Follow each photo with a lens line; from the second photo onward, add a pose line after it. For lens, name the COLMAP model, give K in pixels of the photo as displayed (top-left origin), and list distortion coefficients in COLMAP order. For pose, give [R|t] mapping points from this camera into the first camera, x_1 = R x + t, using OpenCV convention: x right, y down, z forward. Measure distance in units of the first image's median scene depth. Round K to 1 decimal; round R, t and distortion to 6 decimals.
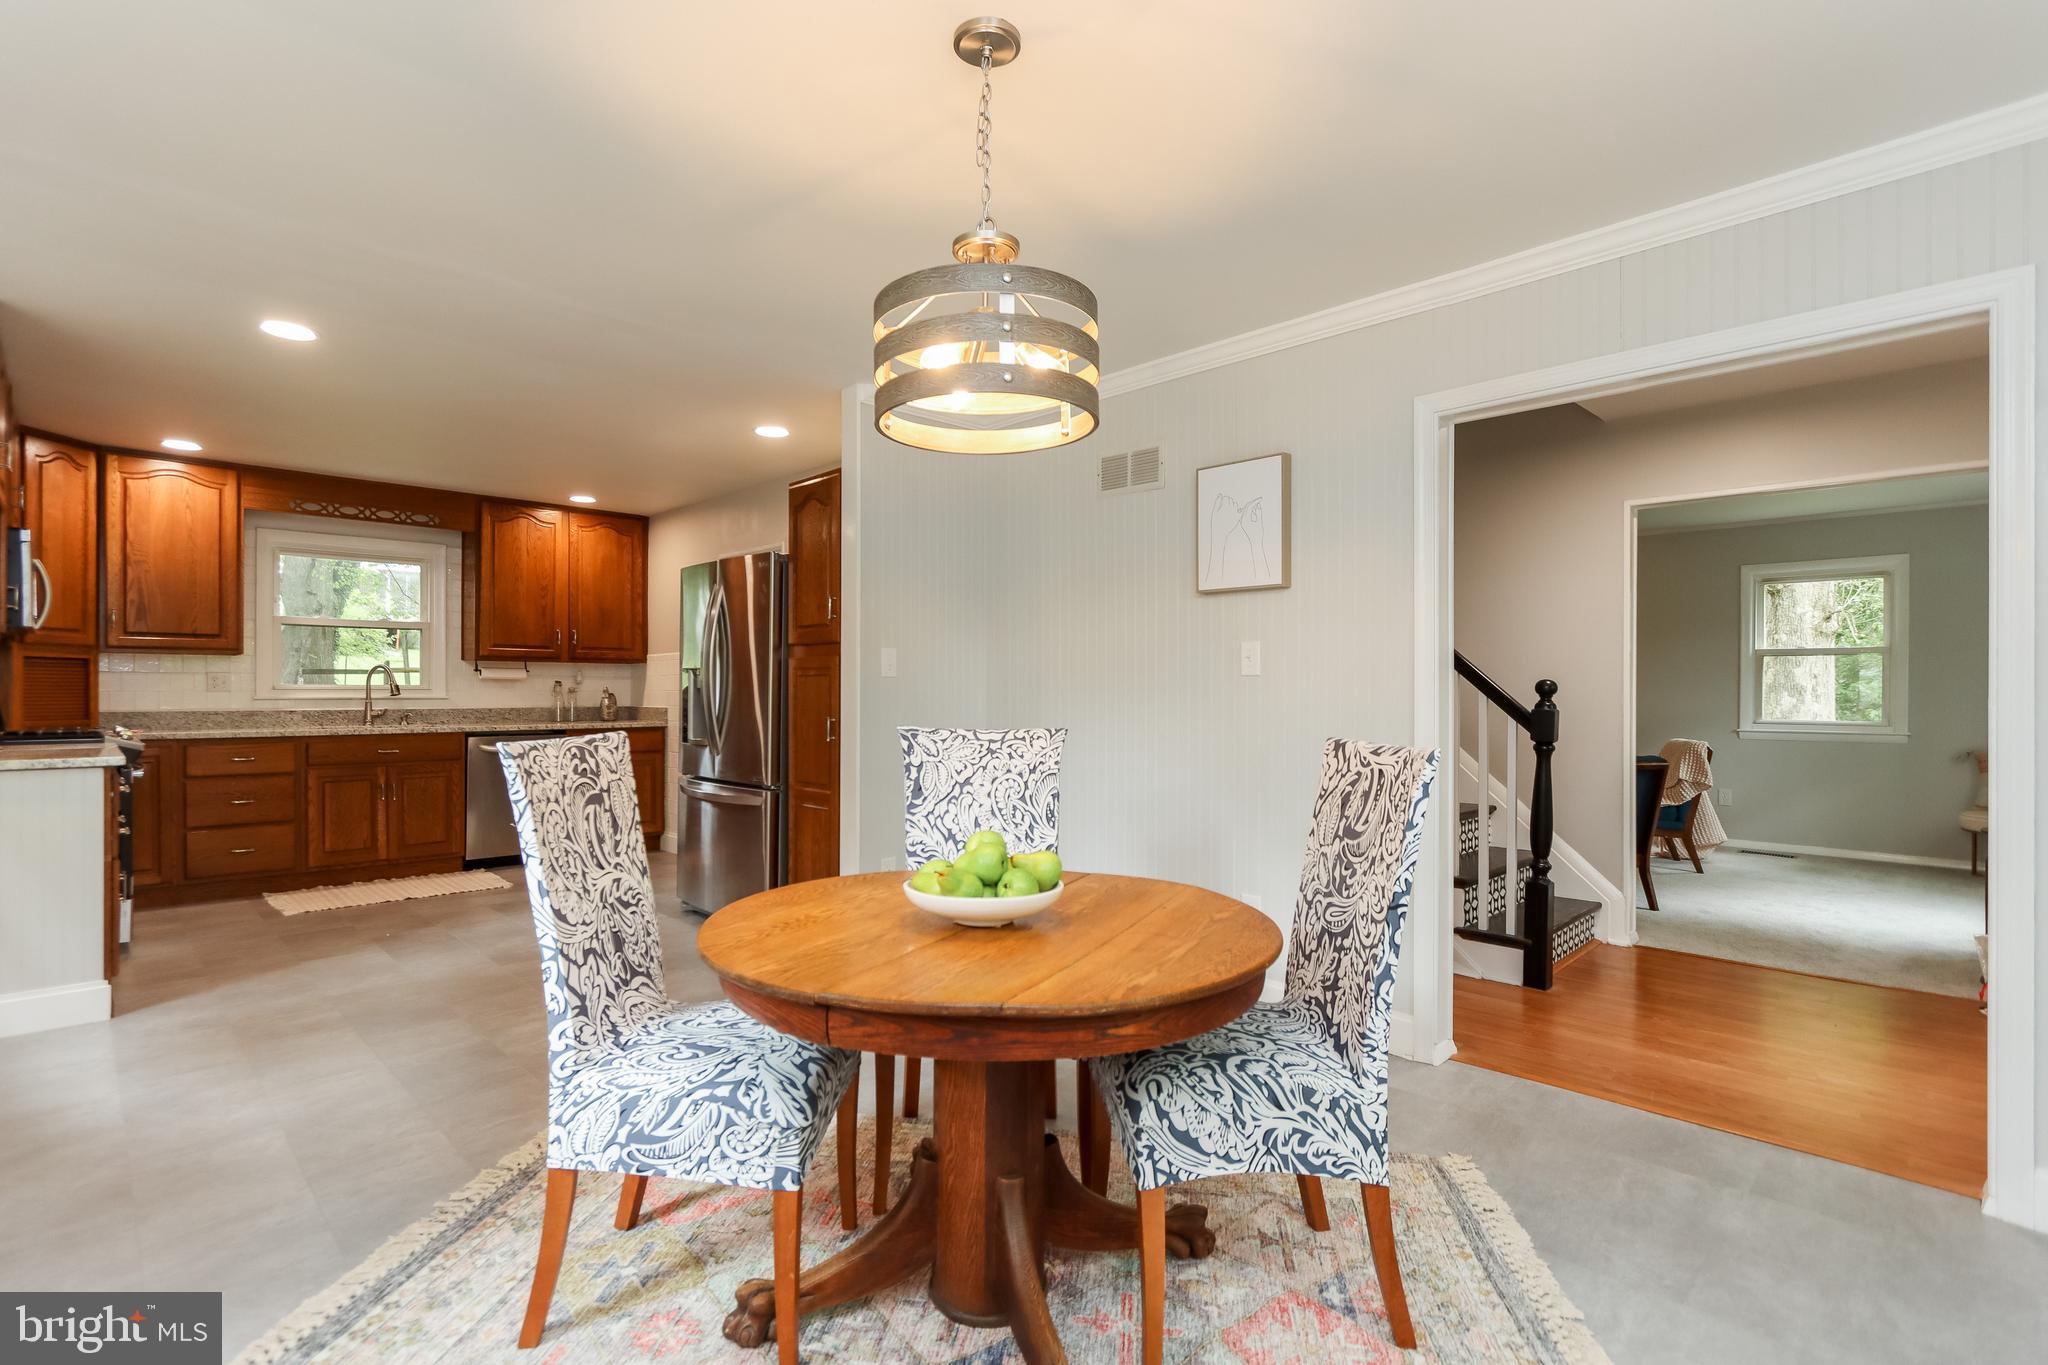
lens RADIAL K [[992.8, 0, 1005.4], [0, 992.8, 684.6], [0, 0, 1]] dist [0.000686, -0.000816]
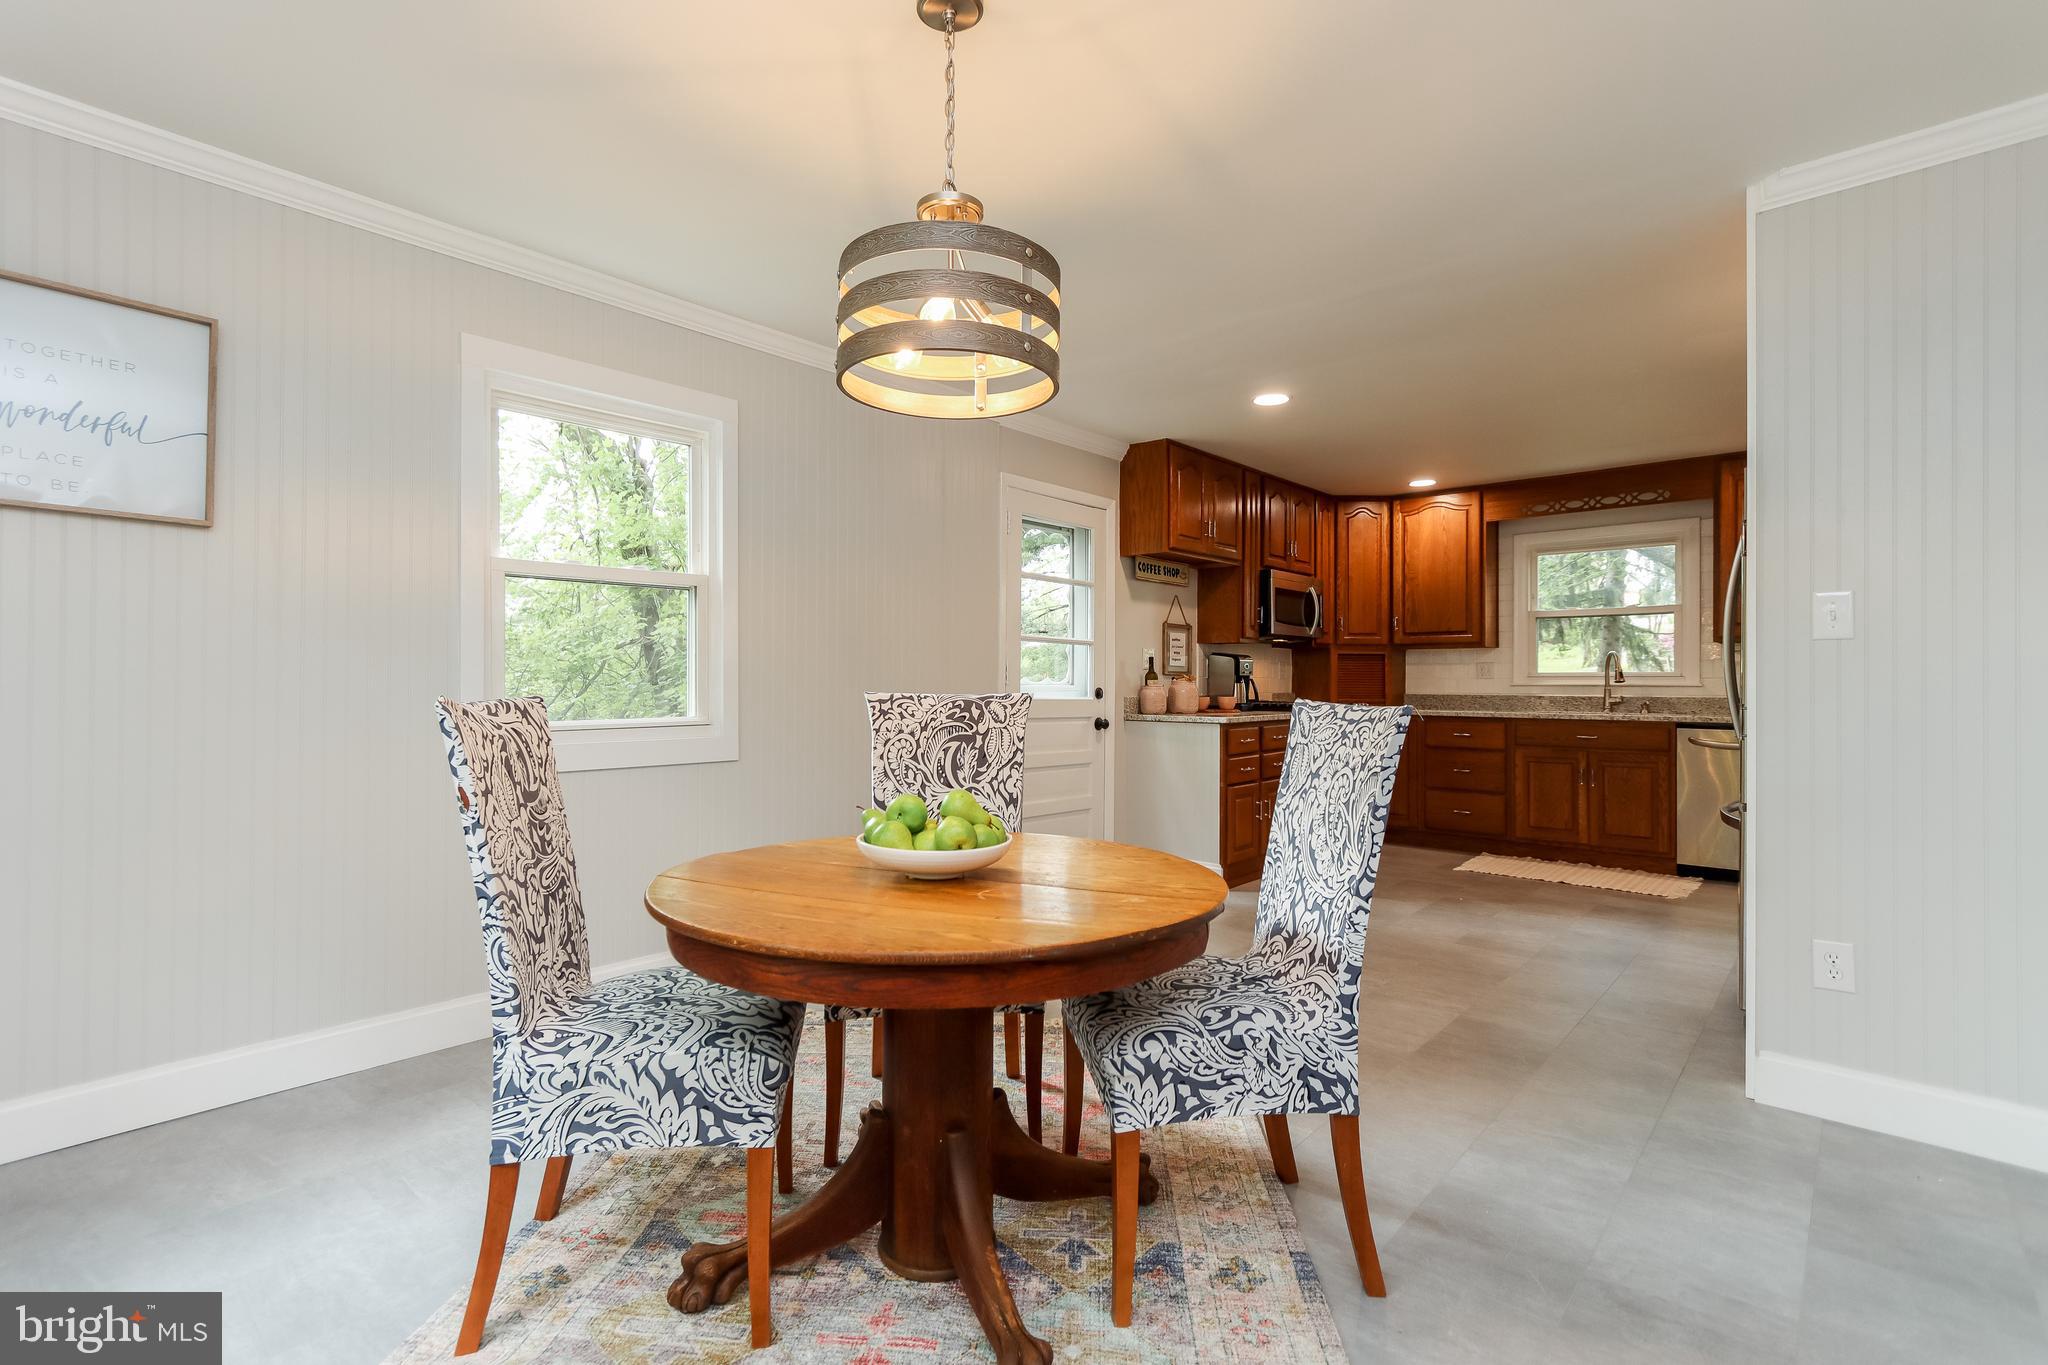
lens RADIAL K [[963.0, 0, 992.8], [0, 963.0, 678.1], [0, 0, 1]] dist [0.012410, 0.000723]
pose [[0.055448, -0.005285, -0.998448, 0.331724], [0.002224, 0.999984, -0.005169, 0.011199], [0.998459, -0.001934, 0.055459, 0.351871]]
